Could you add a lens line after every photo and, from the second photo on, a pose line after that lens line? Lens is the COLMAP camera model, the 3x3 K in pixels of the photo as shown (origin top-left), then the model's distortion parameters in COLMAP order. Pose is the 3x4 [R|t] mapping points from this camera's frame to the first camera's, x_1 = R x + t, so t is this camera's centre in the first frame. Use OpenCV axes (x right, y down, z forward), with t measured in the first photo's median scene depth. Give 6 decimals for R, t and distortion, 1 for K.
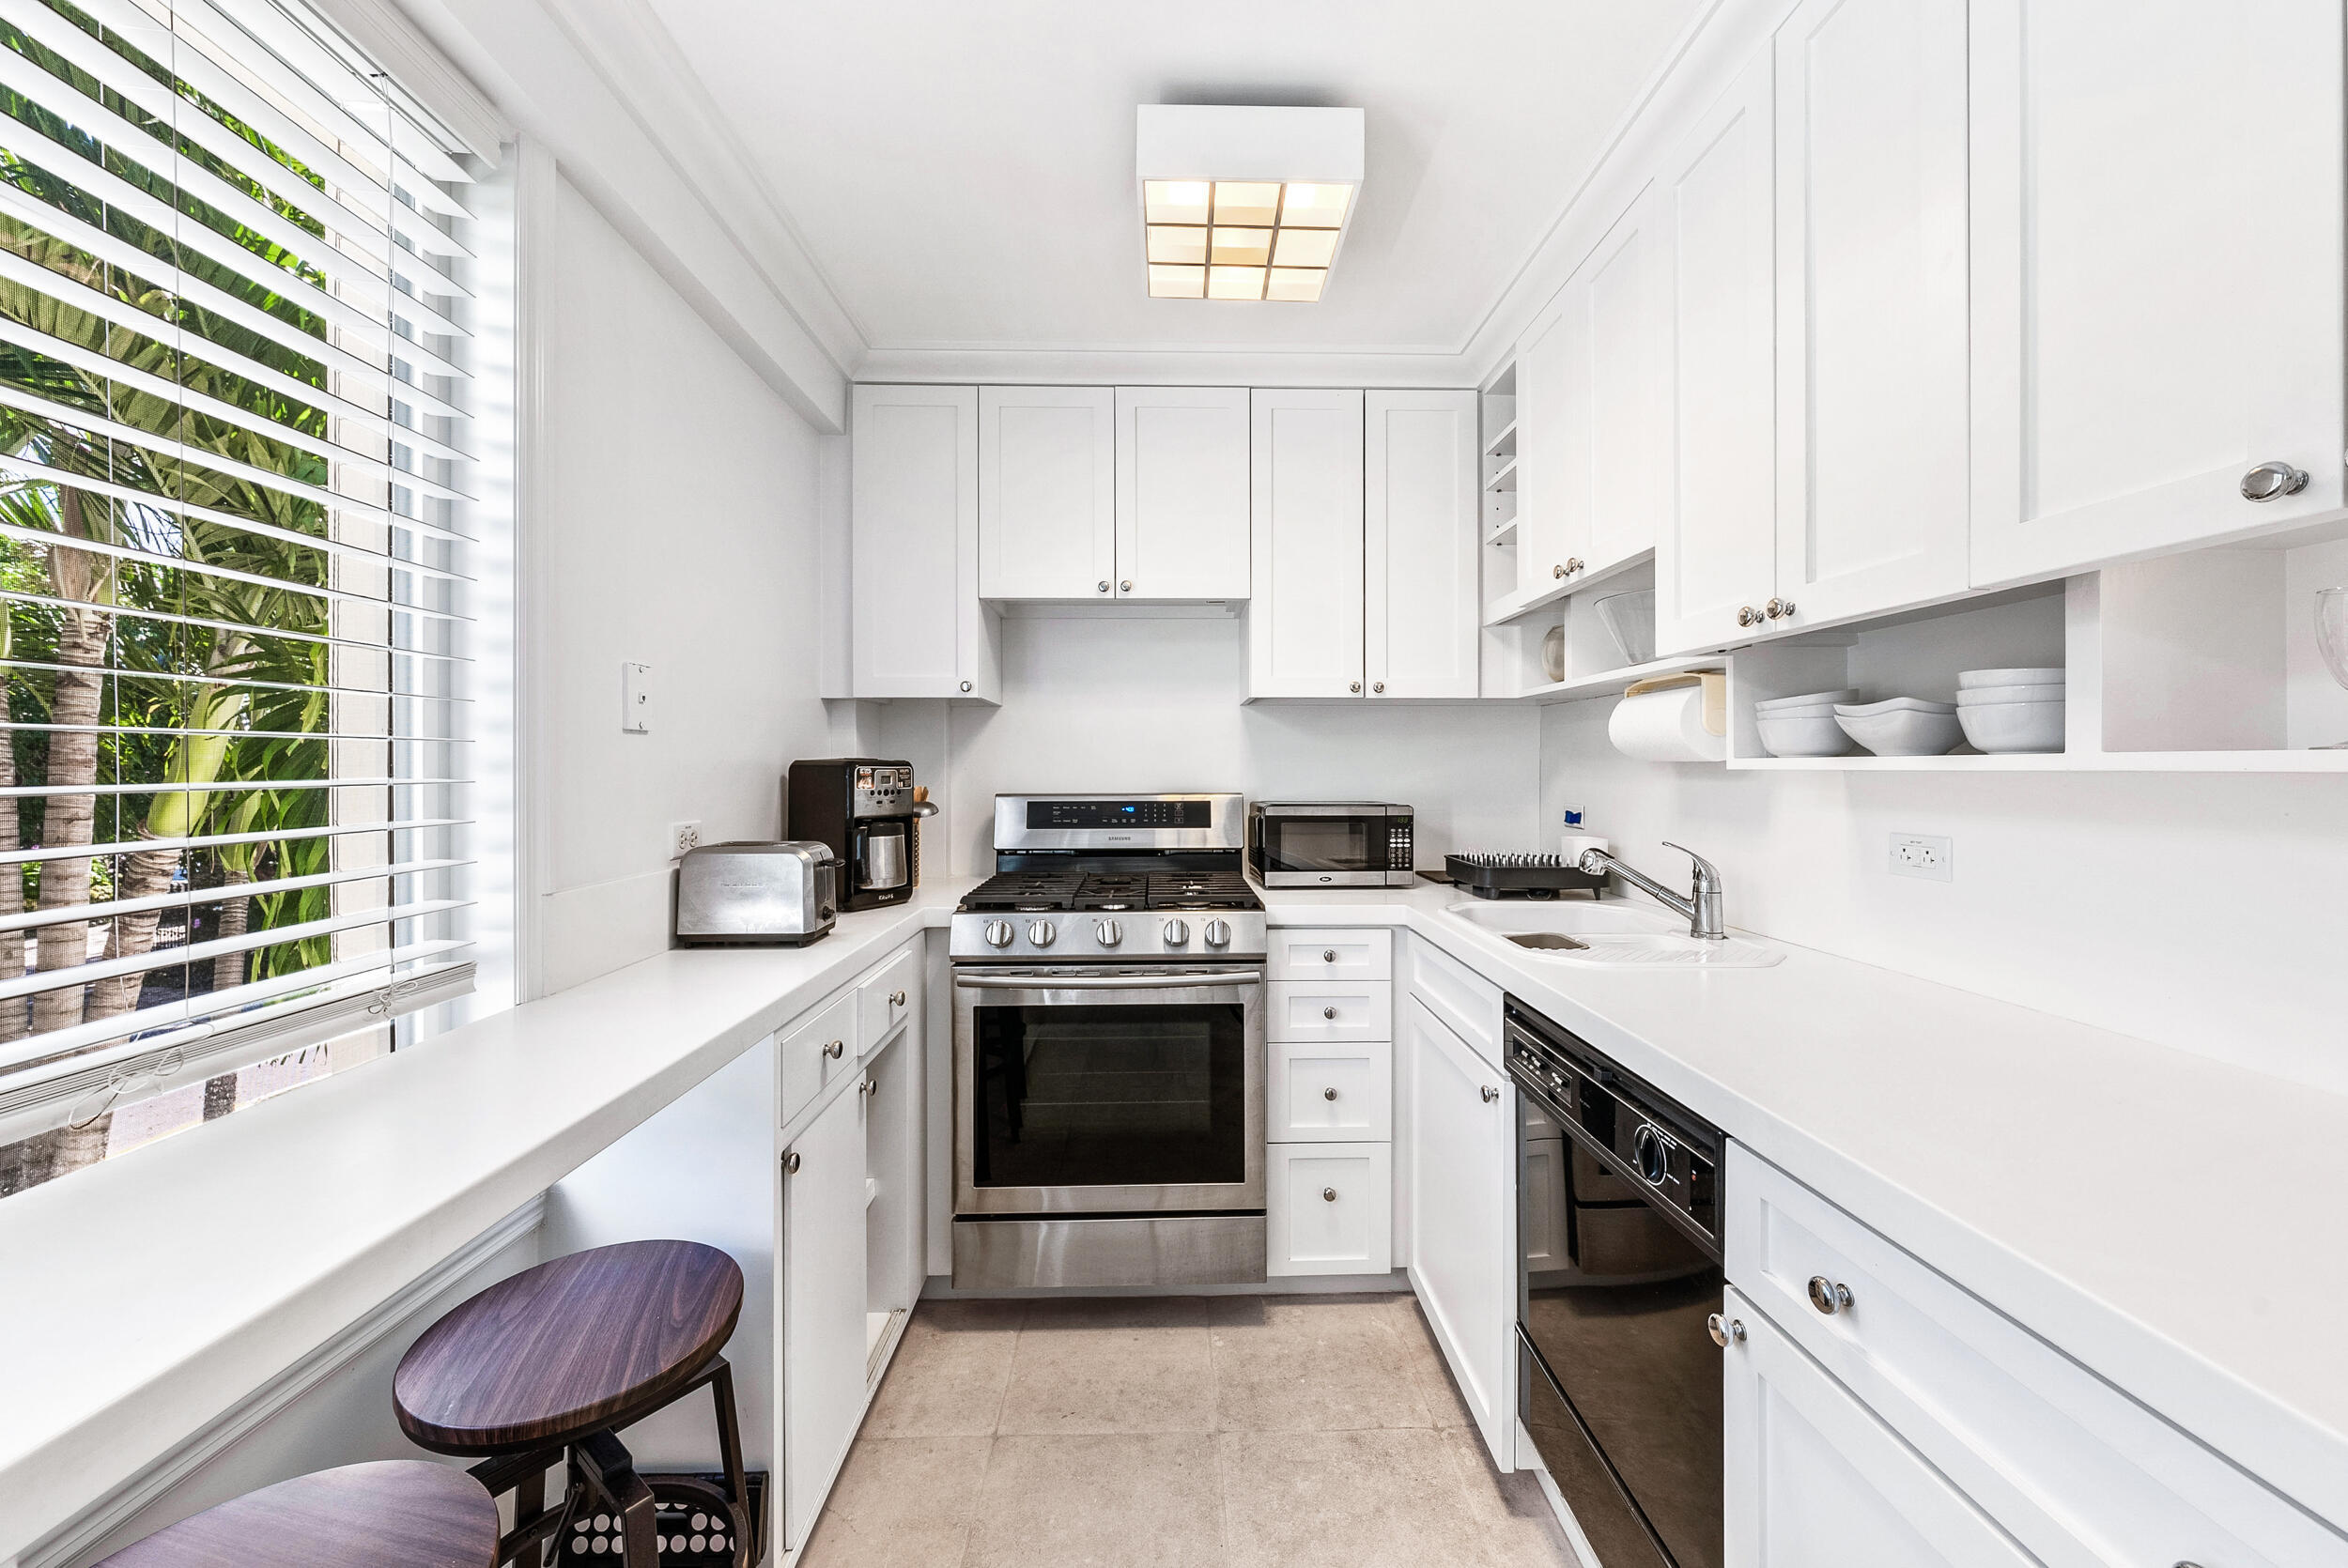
lens RADIAL K [[881.0, 0, 1180.8], [0, 881.0, 772.5], [0, 0, 1]] dist [0.001082, 0.000325]
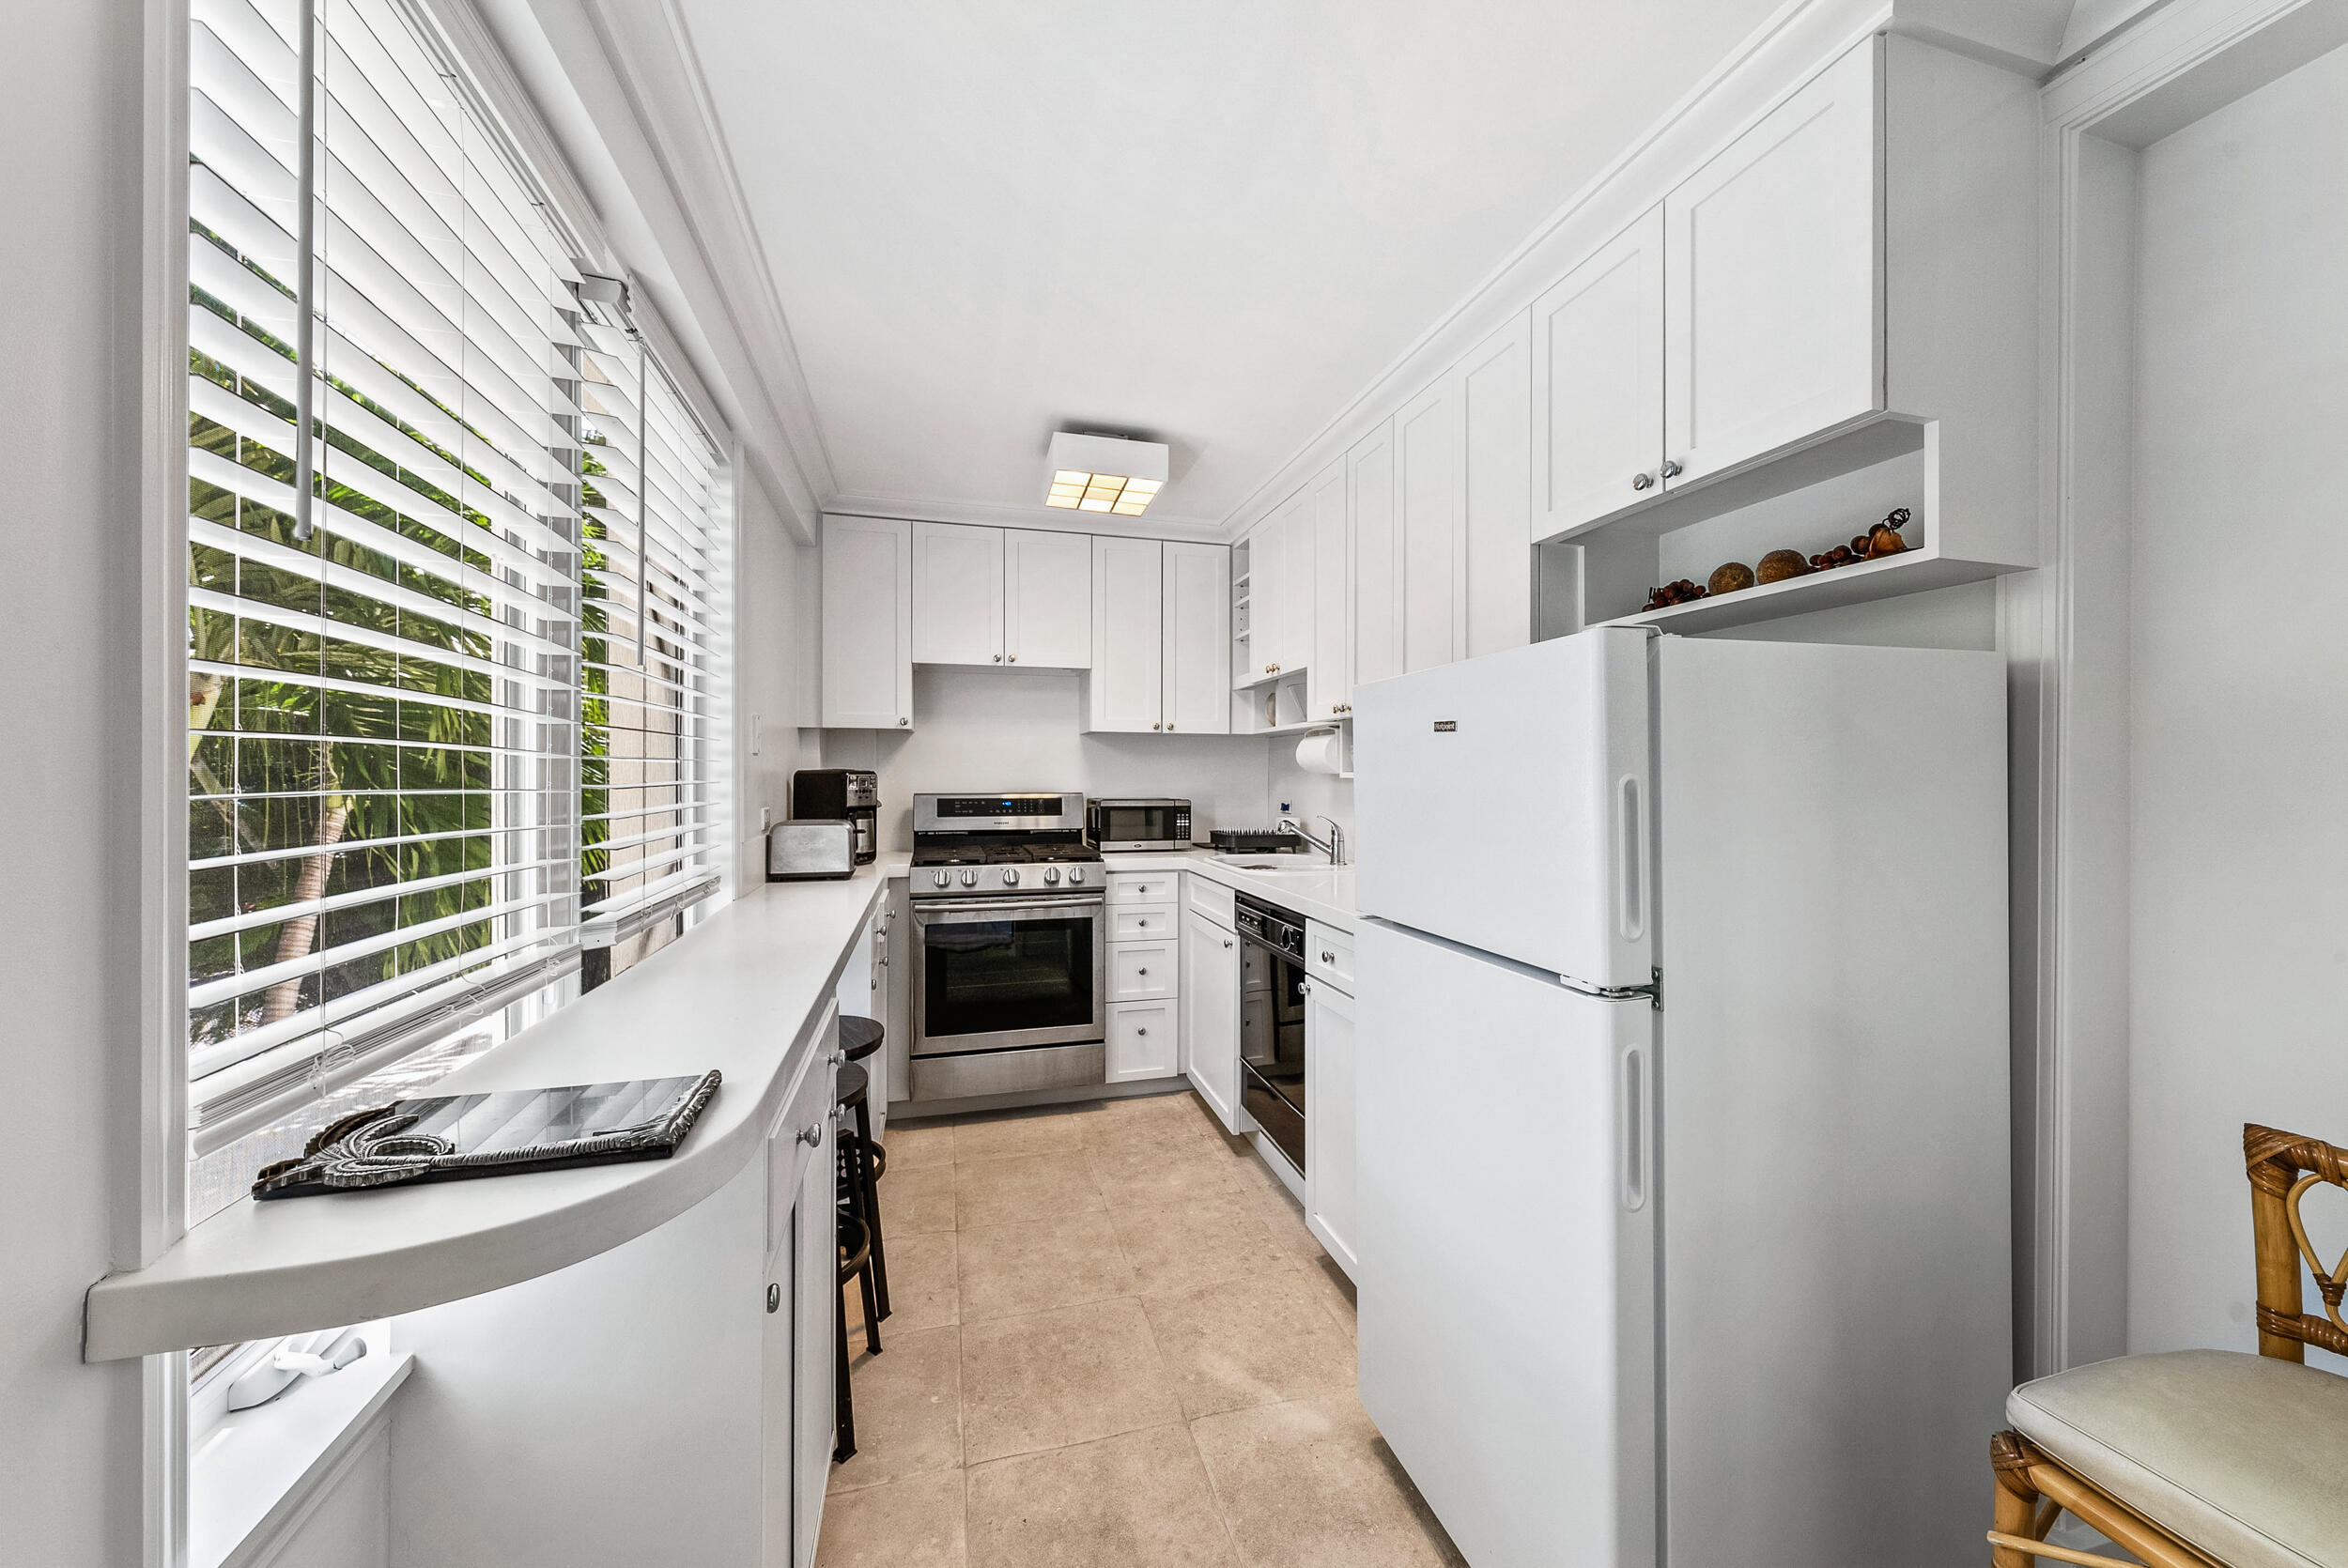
lens RADIAL K [[881.0, 0, 1178.2], [0, 881.0, 779.3], [0, 0, 1]] dist [0.001082, 0.000325]
pose [[0.970474, 0.002161, 0.241197, -0.169465], [-0.001827, 0.999997, -0.001609, 0.002962], [-0.241200, 0.001121, 0.970475, -0.642999]]
